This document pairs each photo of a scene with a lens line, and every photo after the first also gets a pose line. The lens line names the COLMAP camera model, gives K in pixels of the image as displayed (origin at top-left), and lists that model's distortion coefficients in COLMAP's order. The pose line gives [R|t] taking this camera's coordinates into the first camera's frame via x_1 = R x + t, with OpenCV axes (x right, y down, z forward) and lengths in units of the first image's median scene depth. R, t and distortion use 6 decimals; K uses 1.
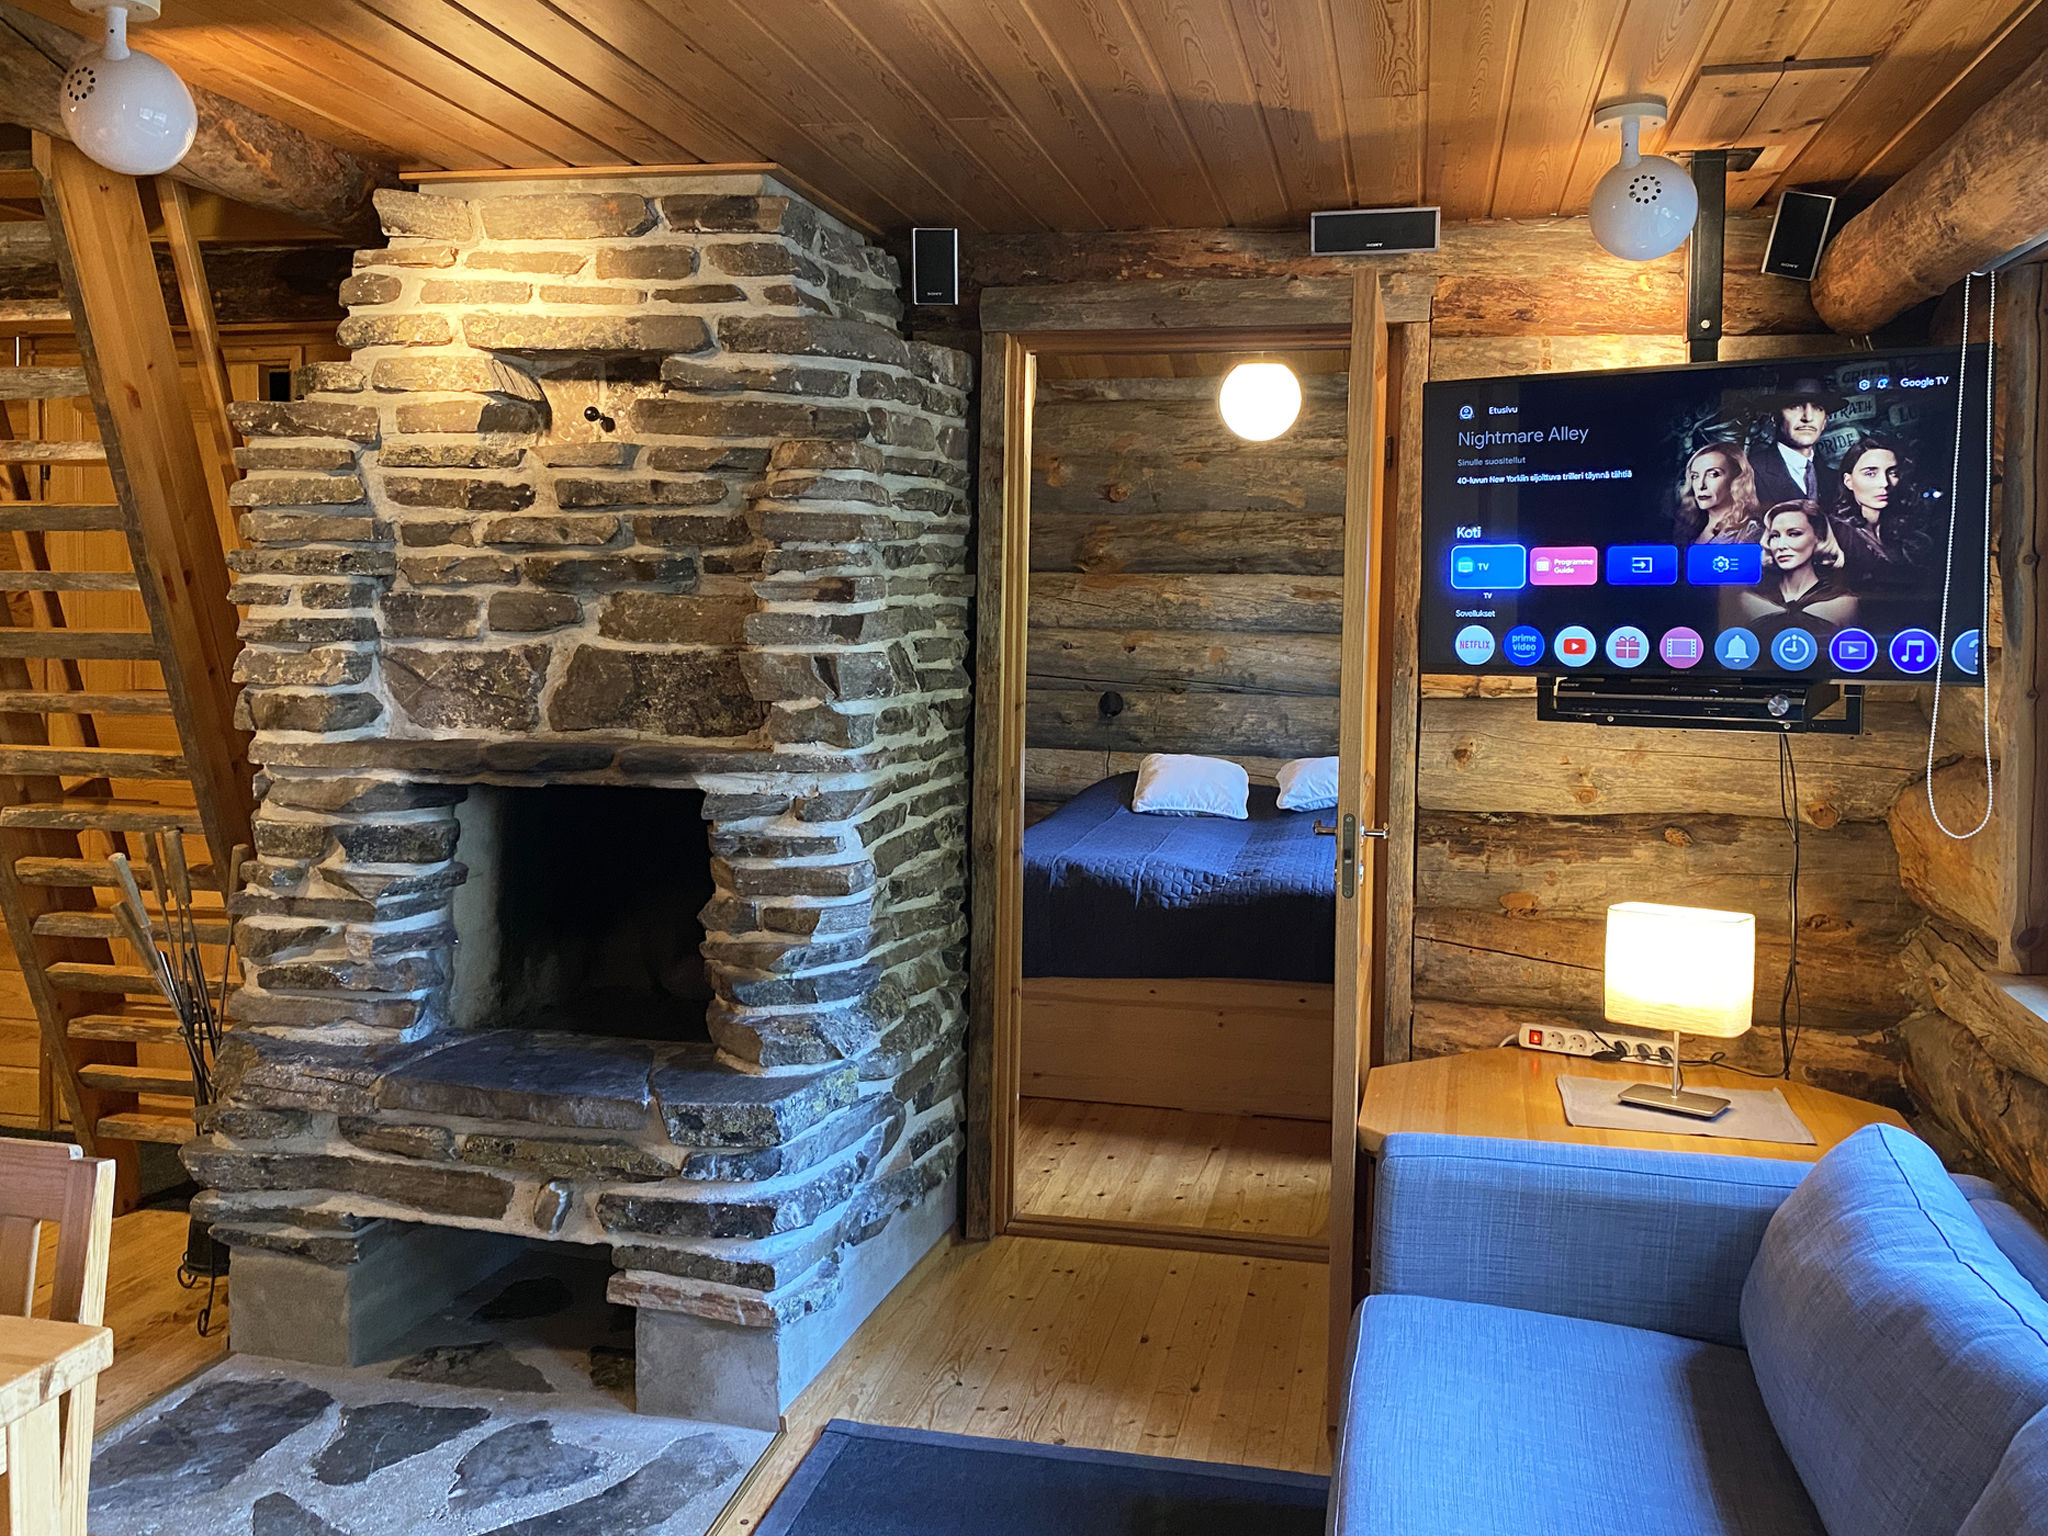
lens RADIAL K [[1720.6, 0, 1028.8], [0, 1720.6, 704.1], [0, 0, 1]] dist [0.152369, -0.390483]
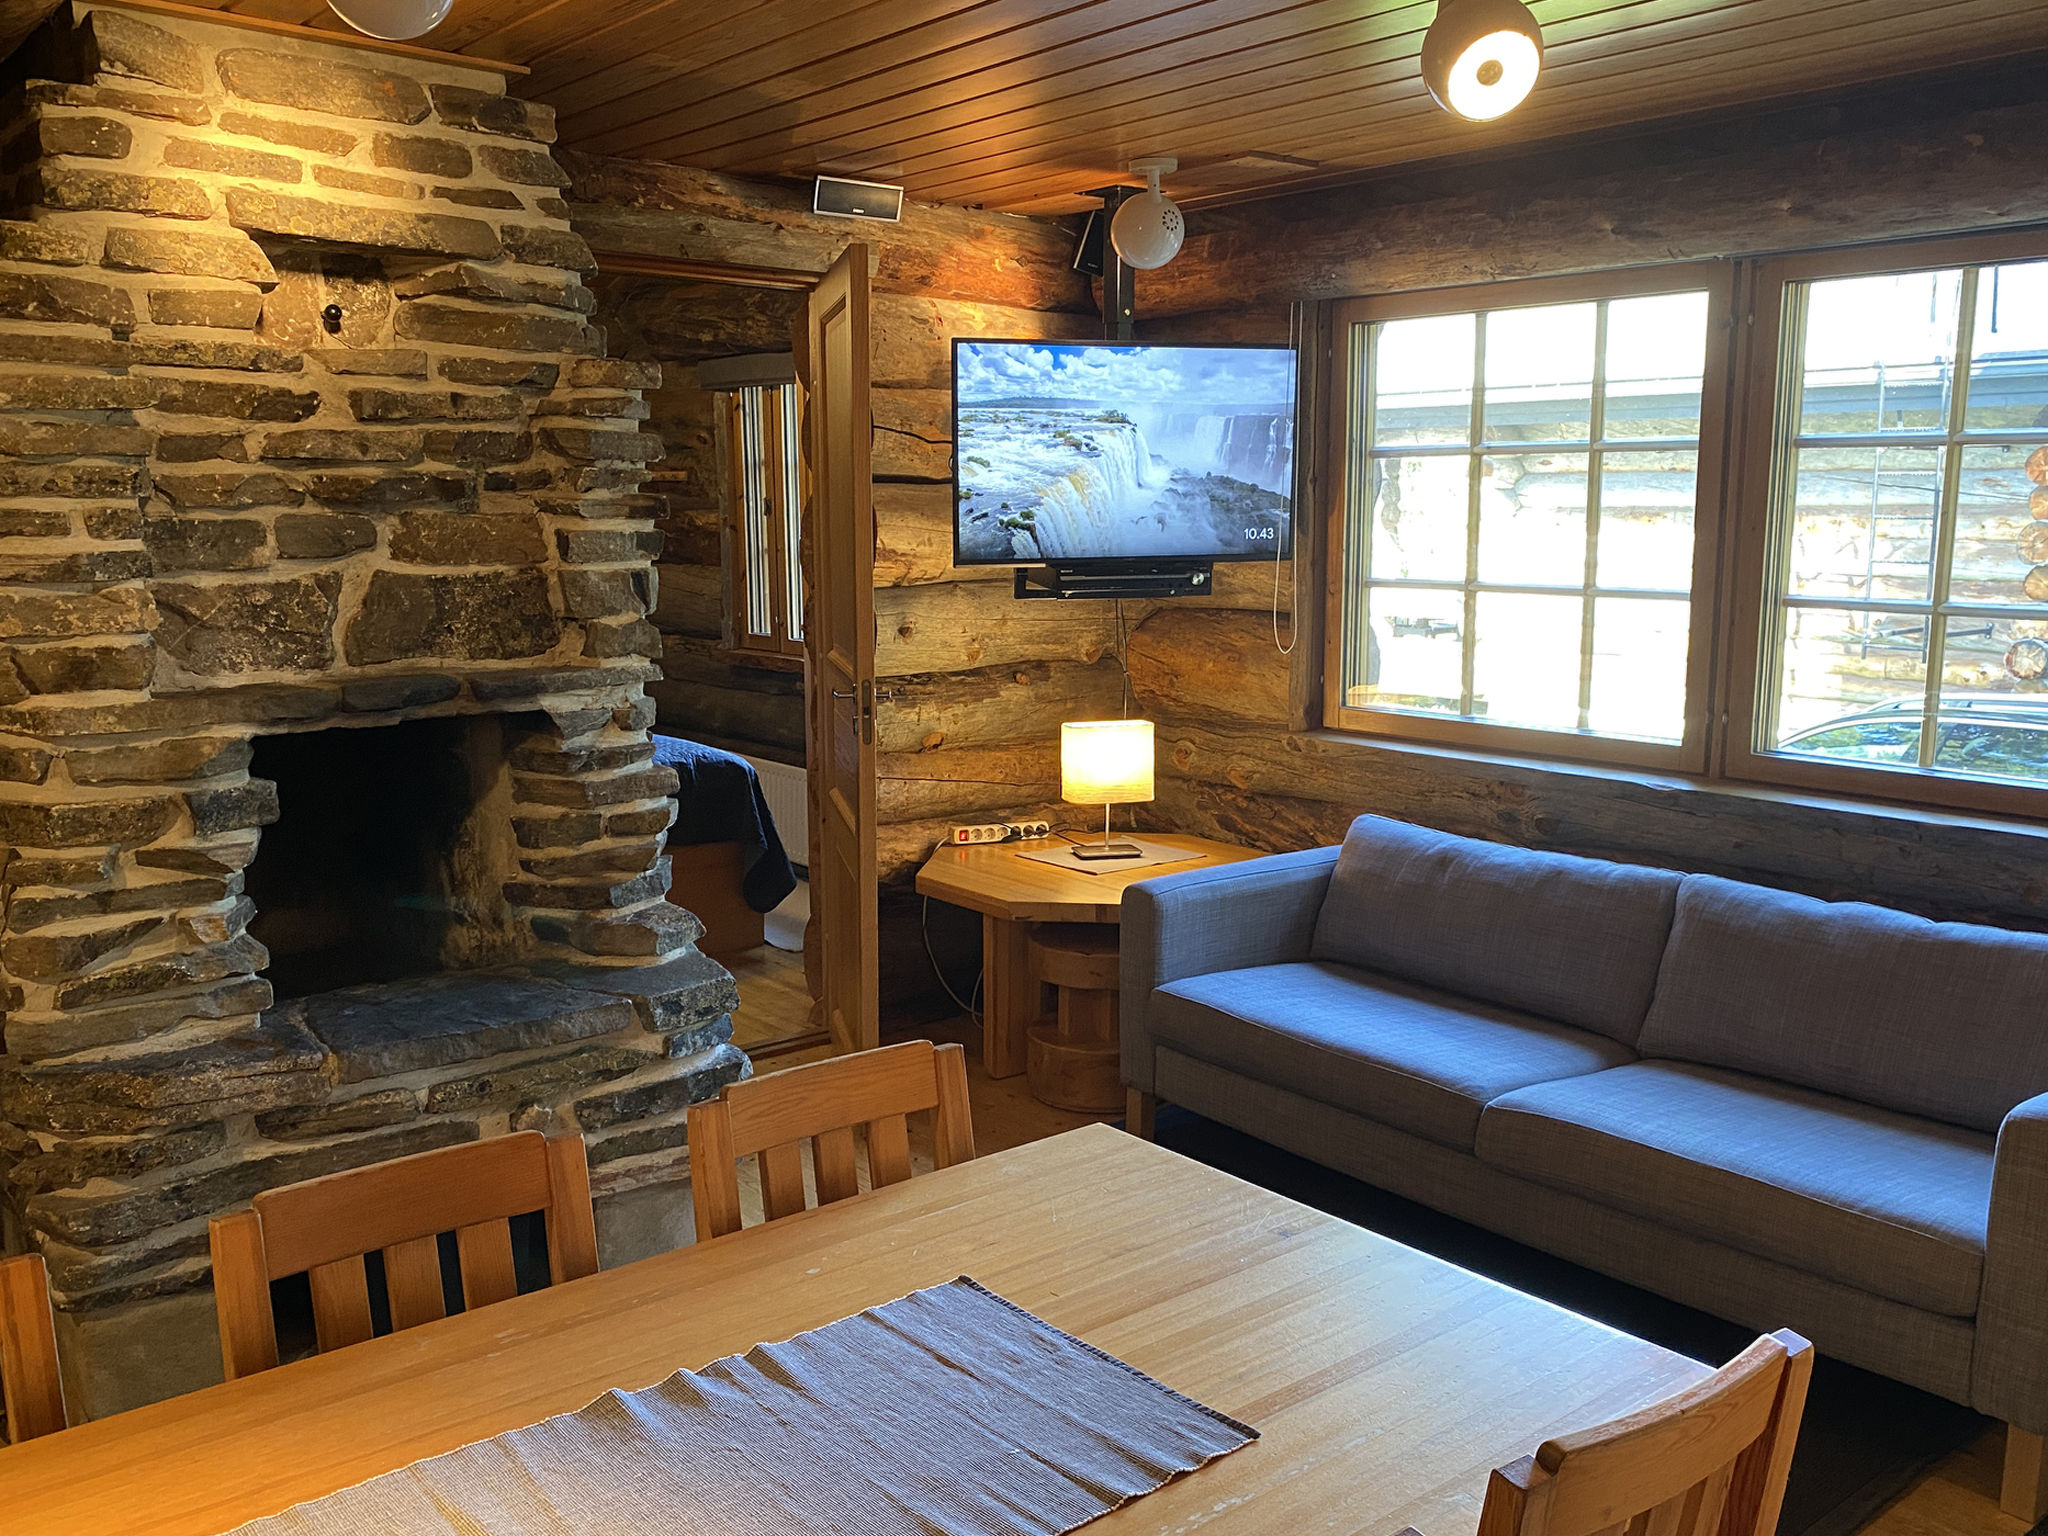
lens RADIAL K [[1758.9, 0, 1028.5], [0, 1758.9, 828.2], [0, 0, 1]] dist [0.009735, -0.012713]
pose [[0.612645, -0.154920, 0.775026, -0.800663], [0.050693, 0.986285, 0.157077, -0.028728], [-0.788731, -0.056944, 0.612096, 0.142184]]
